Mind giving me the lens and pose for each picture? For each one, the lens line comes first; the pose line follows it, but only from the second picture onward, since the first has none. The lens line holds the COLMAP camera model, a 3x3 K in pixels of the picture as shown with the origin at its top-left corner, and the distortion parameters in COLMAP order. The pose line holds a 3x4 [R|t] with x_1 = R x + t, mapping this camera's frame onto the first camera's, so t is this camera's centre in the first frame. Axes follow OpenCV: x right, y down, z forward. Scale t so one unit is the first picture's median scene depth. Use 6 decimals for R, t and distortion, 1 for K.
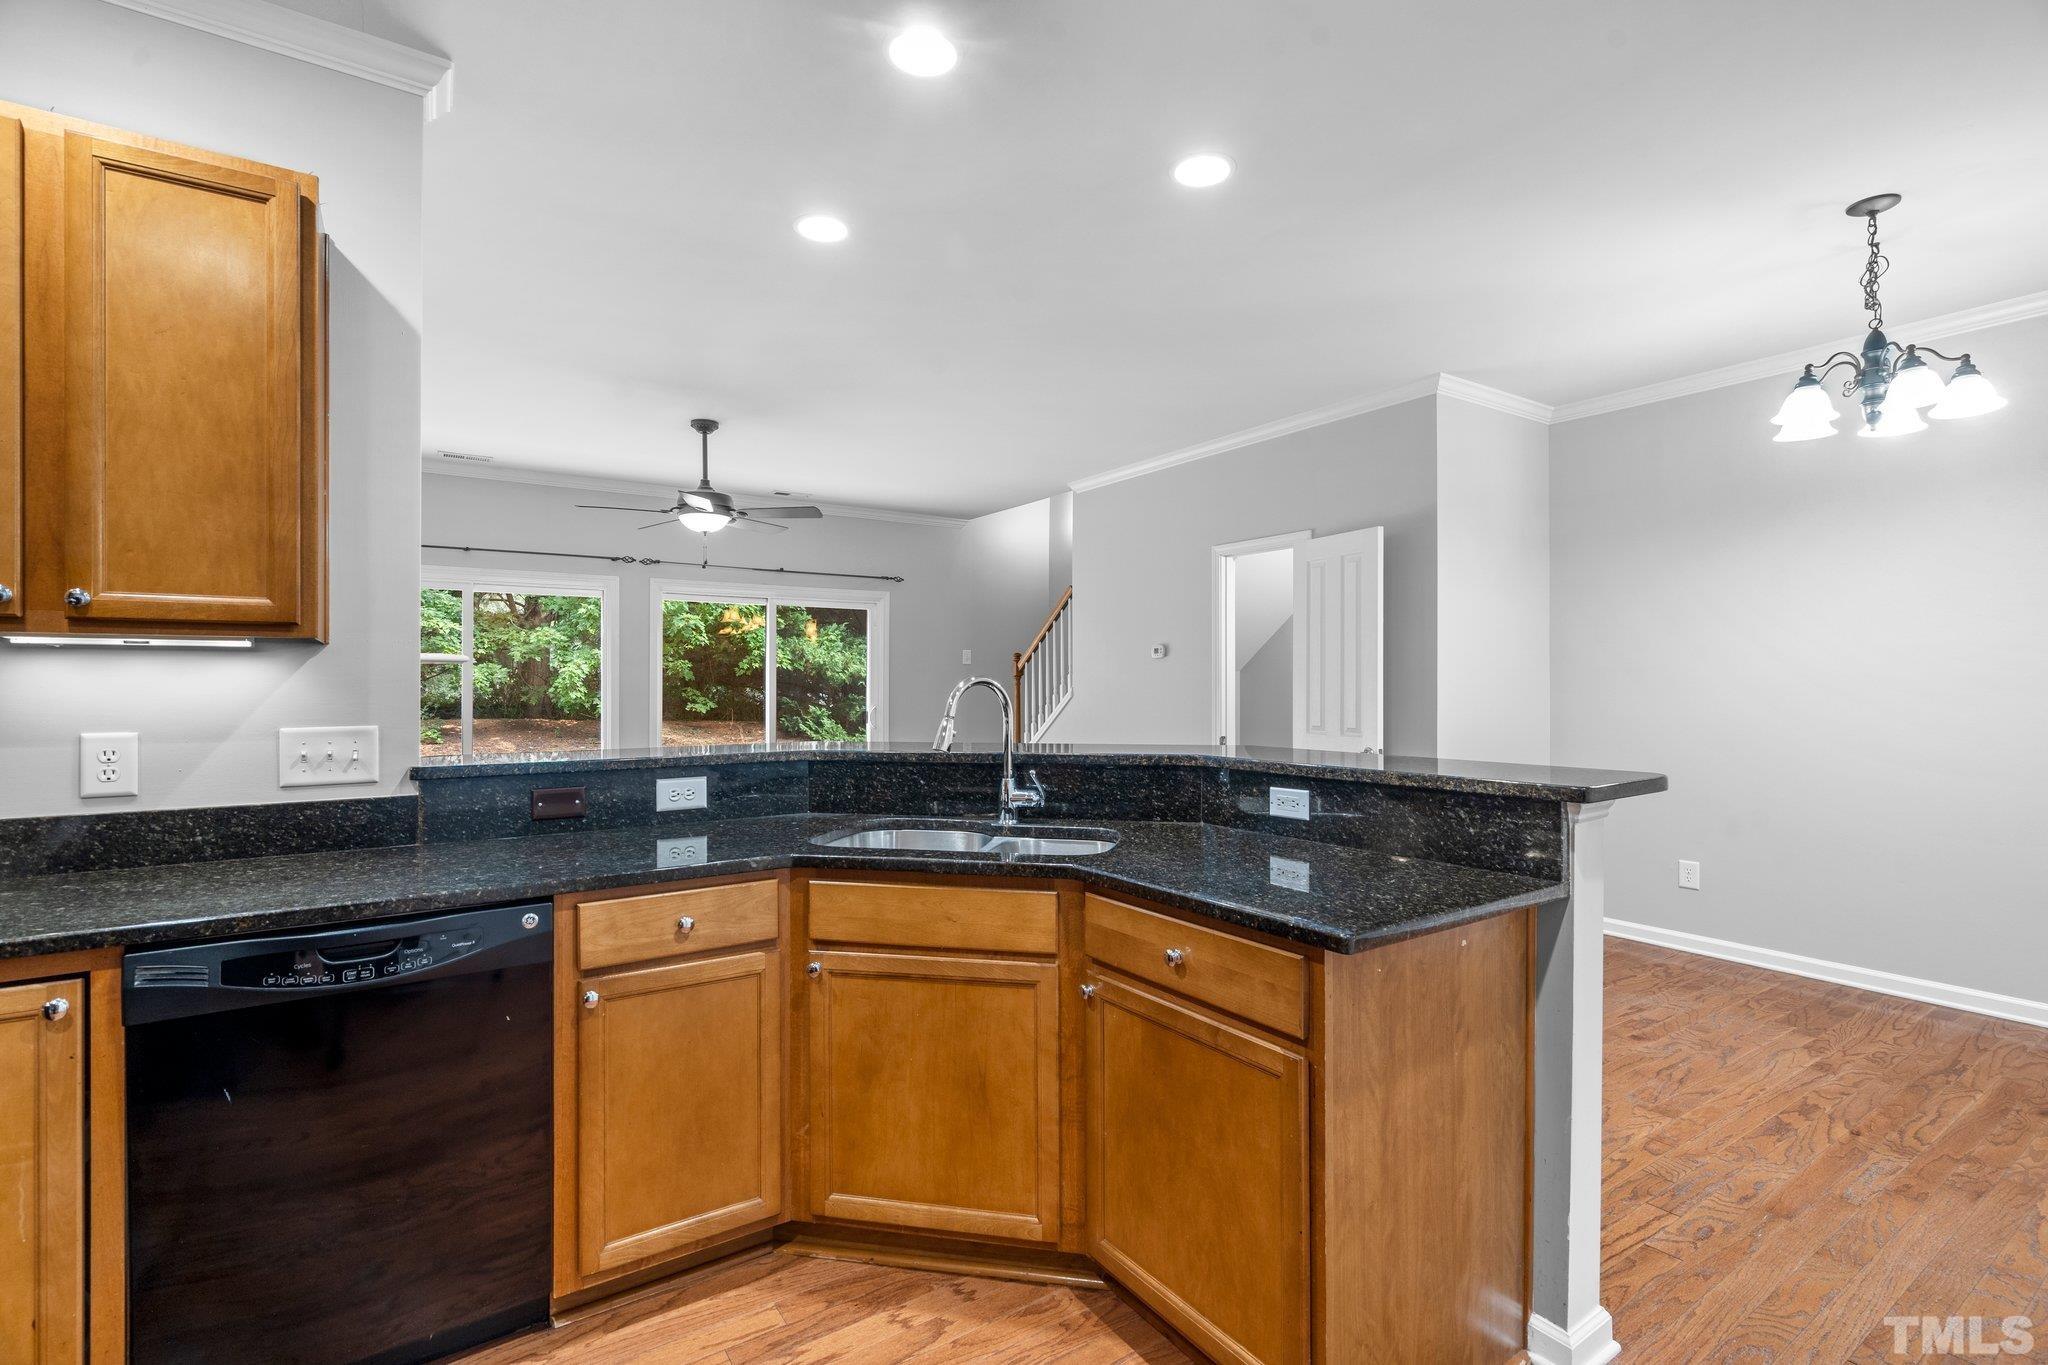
lens RADIAL K [[934.7, 0, 1028.2], [0, 934.7, 683.4], [0, 0, 1]] dist [-0.004163, 0.001586]
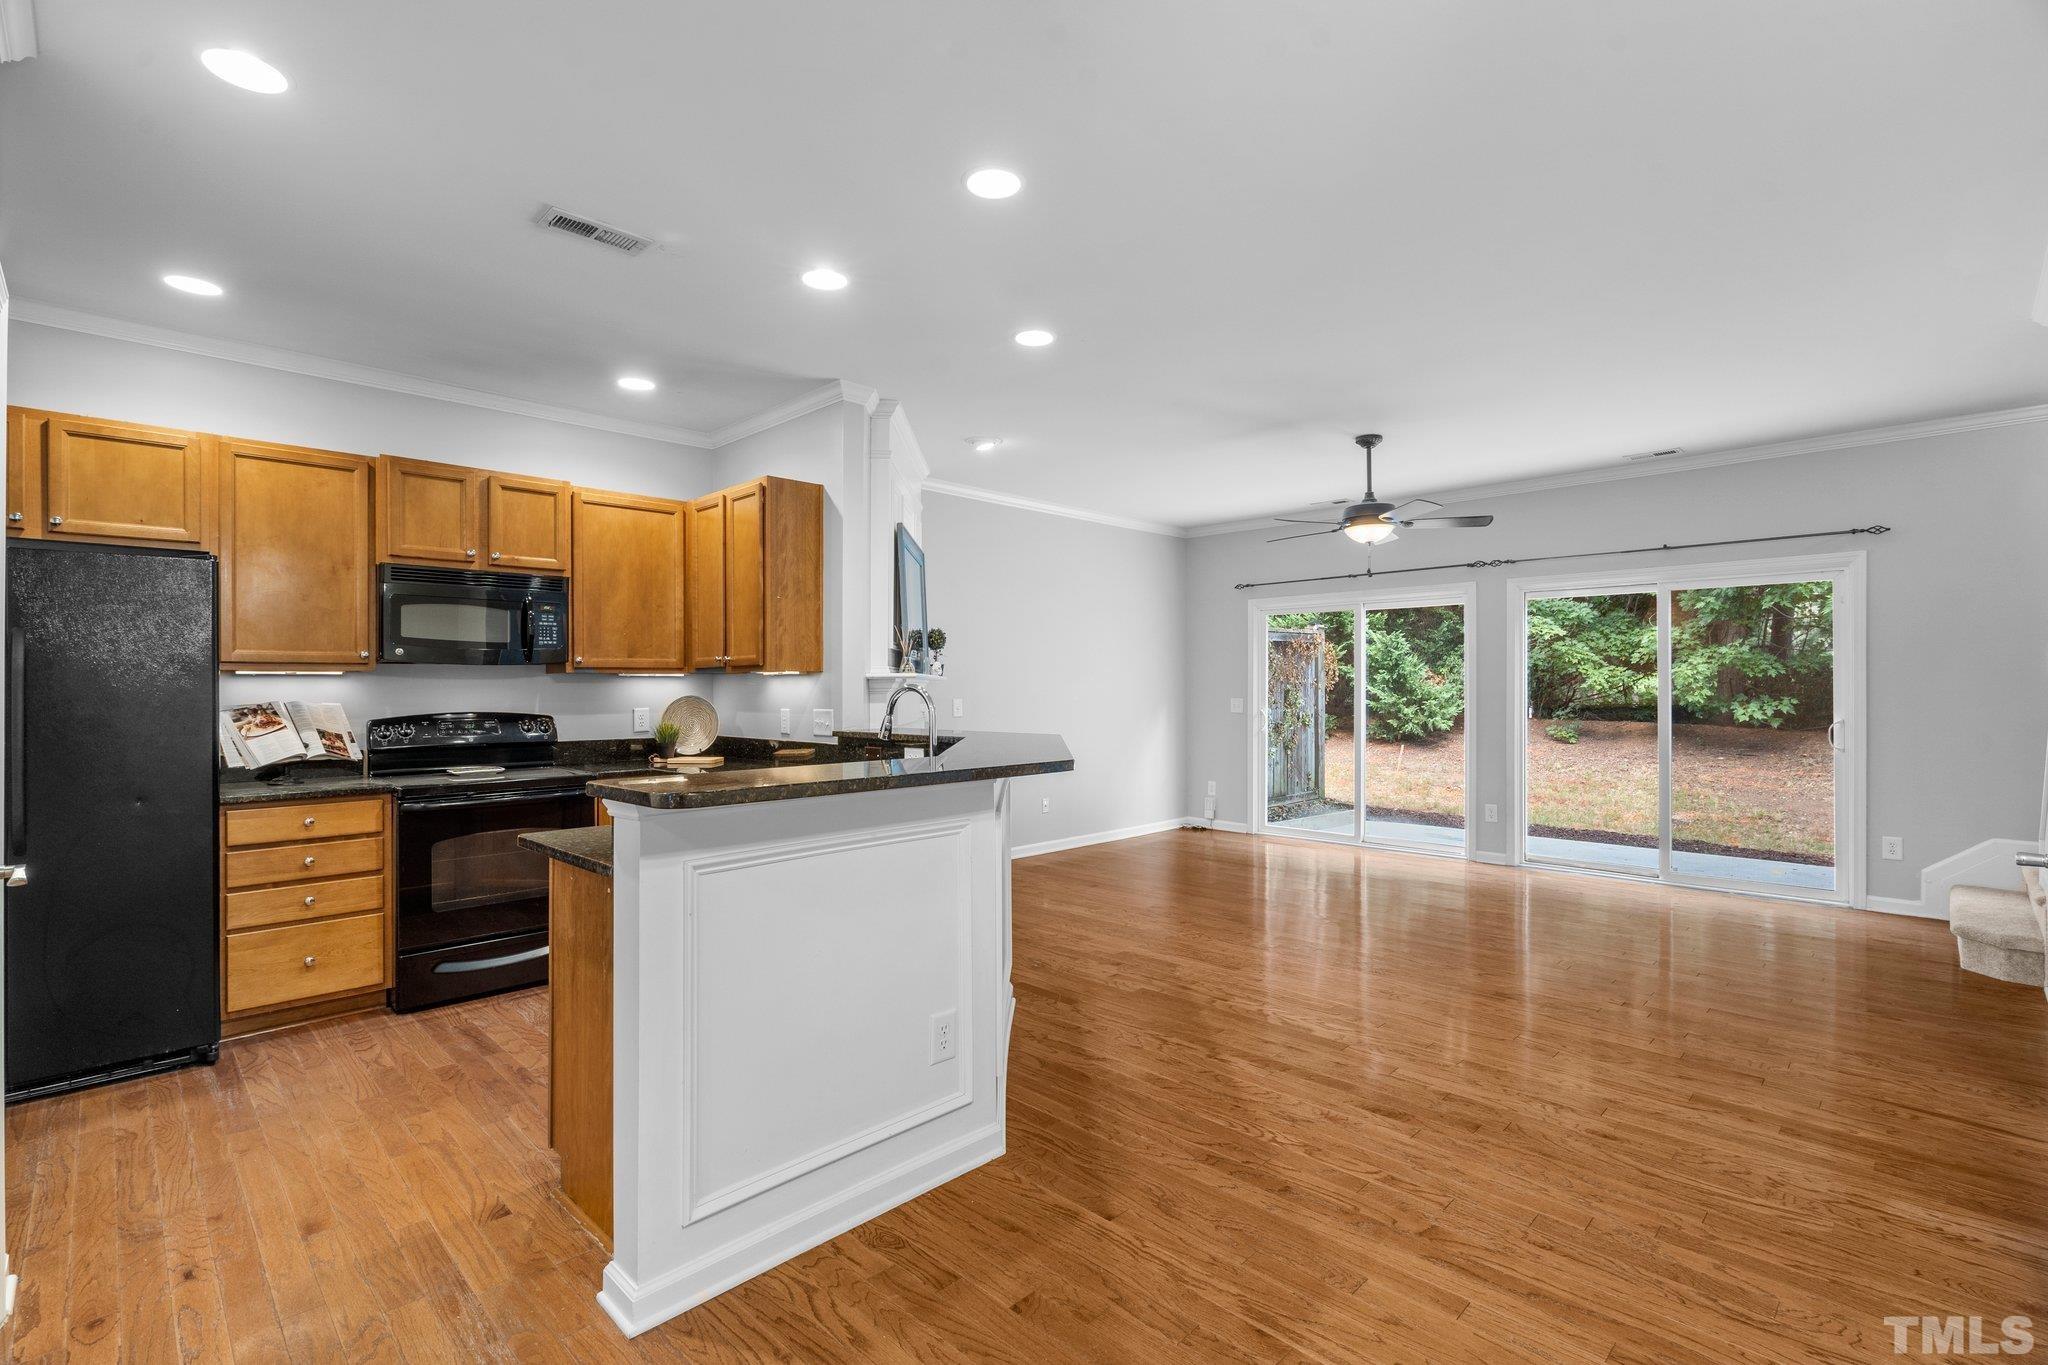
lens RADIAL K [[934.7, 0, 1037.9], [0, 934.7, 680.8], [0, 0, 1]] dist [-0.004163, 0.001586]
pose [[0.200179, -0.006440, -0.979738, 1.244308], [0.003191, 0.999977, -0.005921, -0.004198], [0.979754, -0.001941, 0.200195, 0.880973]]
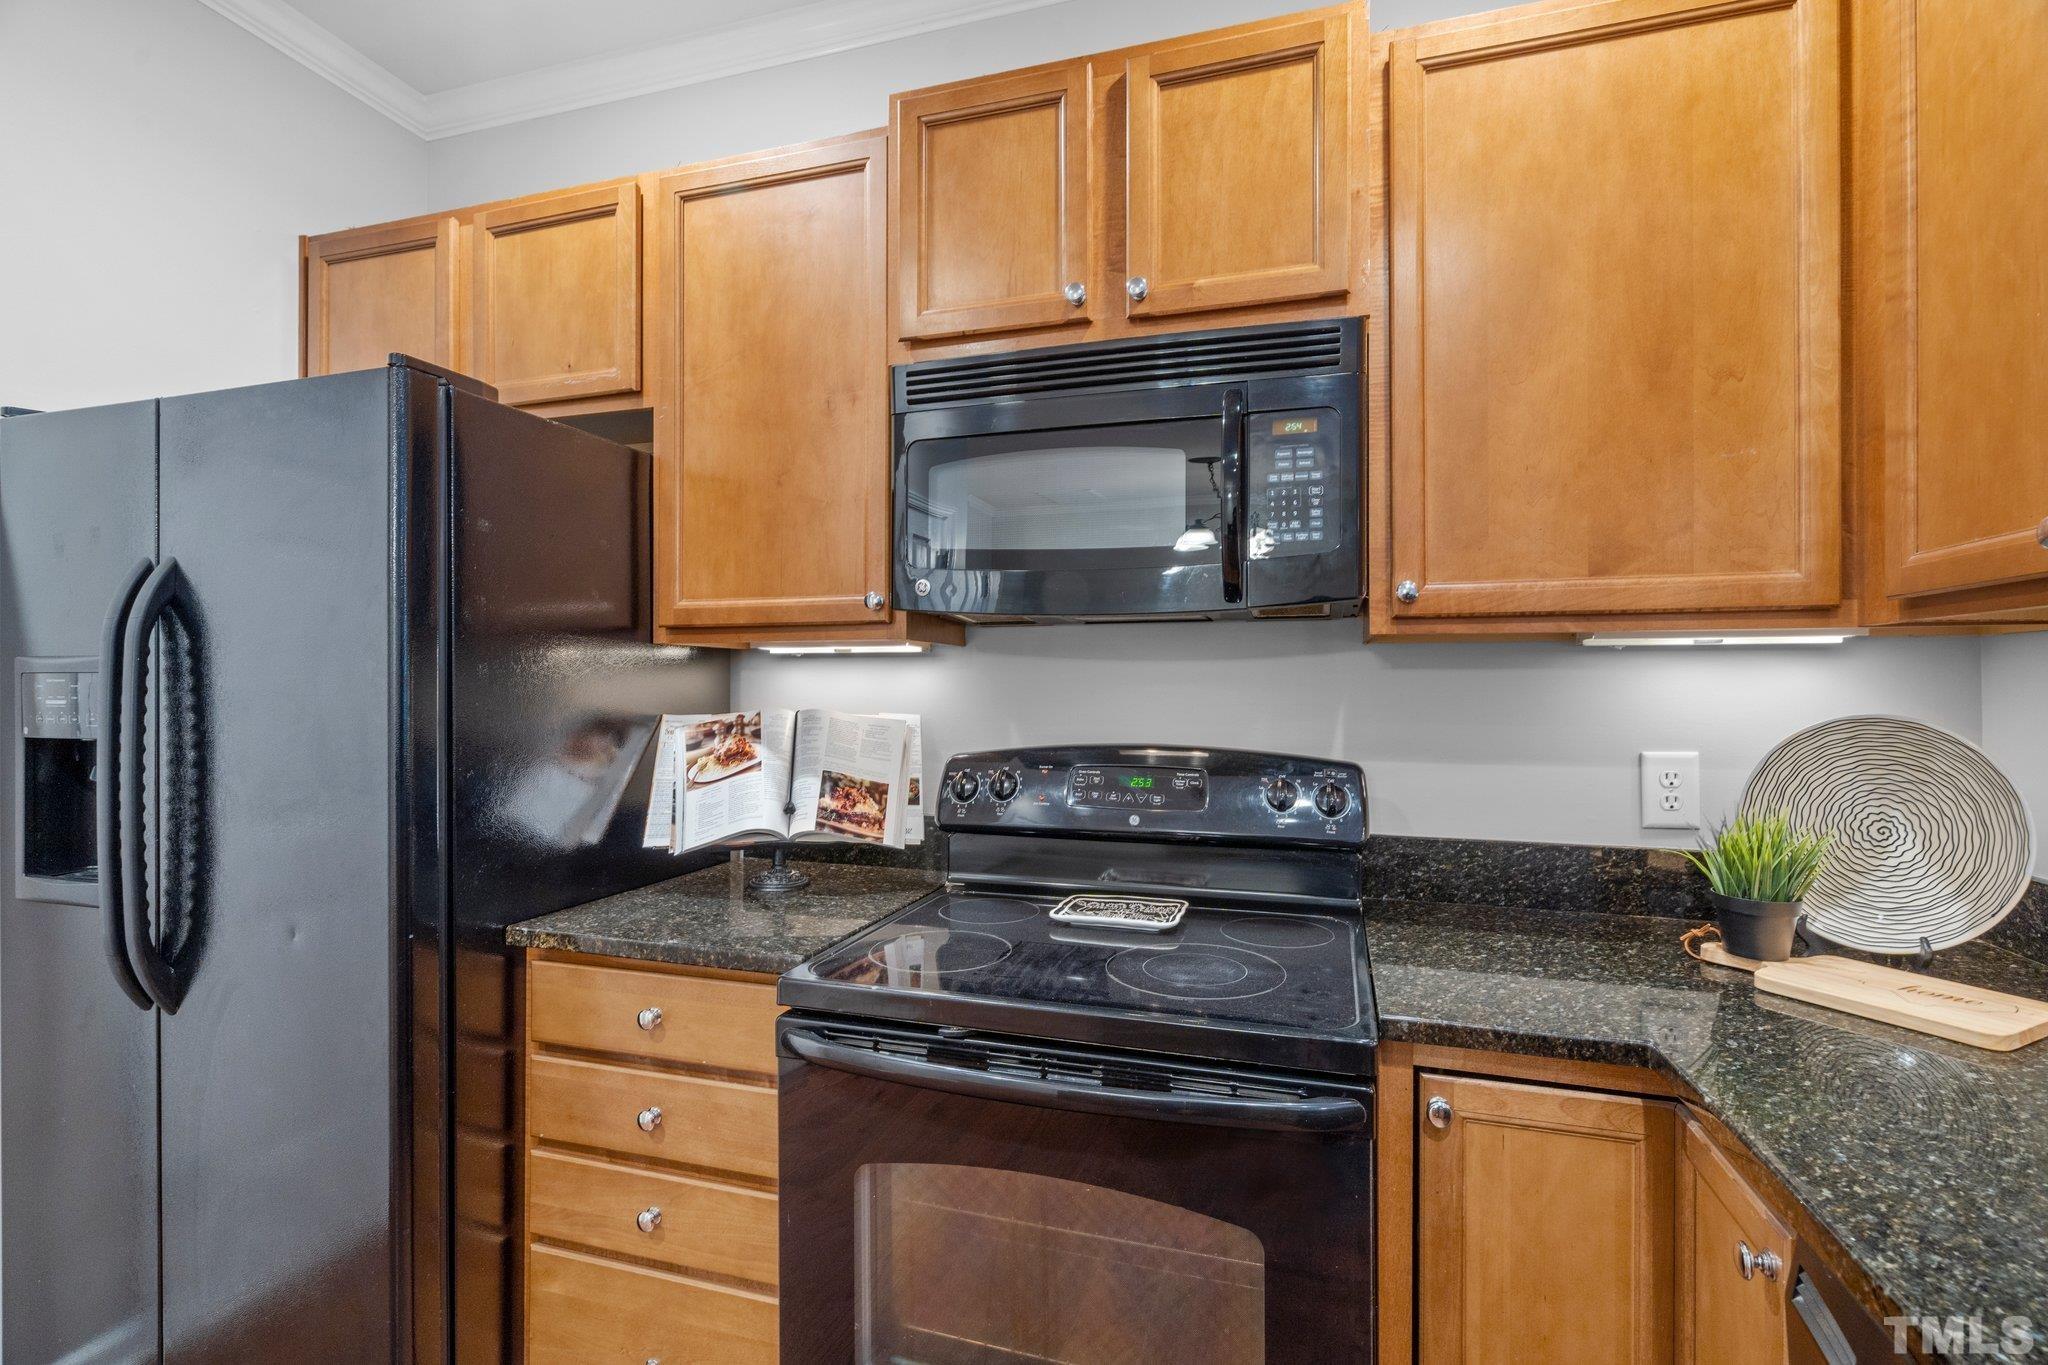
lens RADIAL K [[934.7, 0, 1027.6], [0, 934.7, 681.4], [0, 0, 1]] dist [-0.004163, 0.001586]
pose [[-0.777142, -0.002024, -0.629322, -0.187338], [-0.001603, 0.999998, -0.001237, -0.004245], [0.629323, 0.000048, -0.777144, 0.657071]]
